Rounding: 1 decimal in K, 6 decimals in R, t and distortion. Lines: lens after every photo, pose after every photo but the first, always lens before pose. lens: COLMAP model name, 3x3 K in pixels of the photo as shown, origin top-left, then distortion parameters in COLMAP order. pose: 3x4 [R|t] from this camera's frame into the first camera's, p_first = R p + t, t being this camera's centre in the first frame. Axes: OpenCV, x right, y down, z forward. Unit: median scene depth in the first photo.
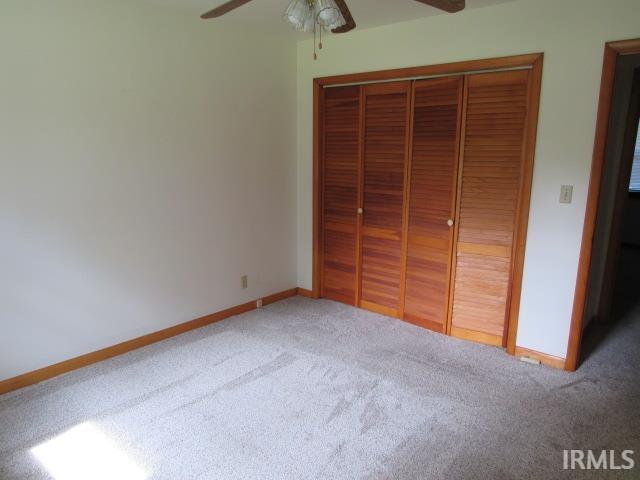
lens RADIAL K [[460.0, 0, 318.6], [0, 460.0, 244.0], [0, 0, 1]] dist [-0.022966, 0.004549]
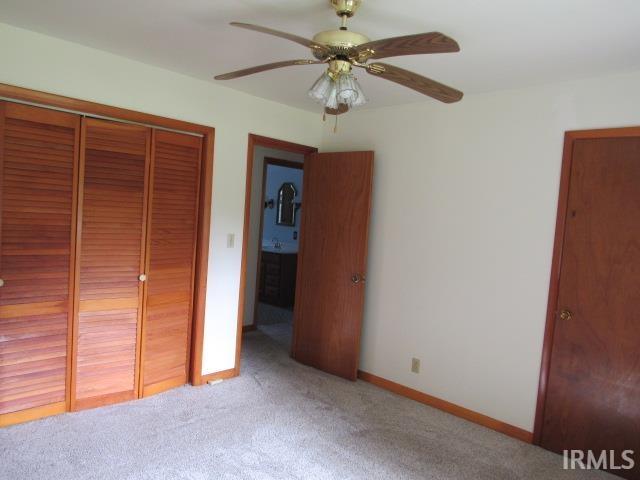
lens RADIAL K [[460.0, 0, 318.6], [0, 460.0, 244.0], [0, 0, 1]] dist [-0.022966, 0.004549]
pose [[0.064515, -0.074530, 0.995130, -0.649791], [0.133136, 0.988935, 0.065435, -0.134322], [-0.988996, 0.128266, 0.073724, 0.586965]]
